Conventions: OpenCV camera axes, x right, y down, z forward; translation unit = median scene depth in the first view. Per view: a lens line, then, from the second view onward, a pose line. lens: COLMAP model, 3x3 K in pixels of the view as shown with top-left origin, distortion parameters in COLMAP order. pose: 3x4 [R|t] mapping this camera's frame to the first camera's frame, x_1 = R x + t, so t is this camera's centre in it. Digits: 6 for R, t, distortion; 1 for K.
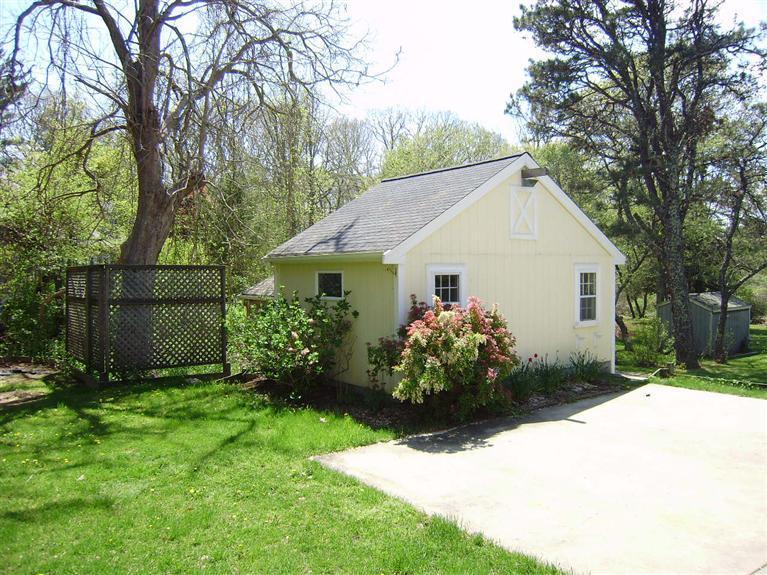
lens RADIAL K [[646.9, 0, 383.5], [0, 646.9, 287.5], [0, 0, 1]] dist [-0.078096, 0.013349]
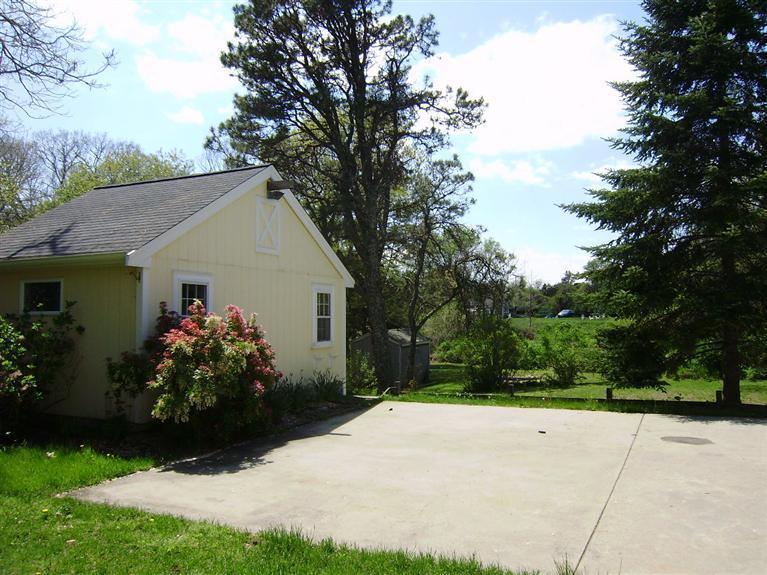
lens RADIAL K [[646.9, 0, 383.5], [0, 646.9, 287.5], [0, 0, 1]] dist [-0.078096, 0.013349]
pose [[0.871913, 0.028547, 0.488828, -0.107383], [0.012585, 0.996663, -0.080652, 0.059479], [-0.489499, 0.076473, 0.868644, 0.097827]]
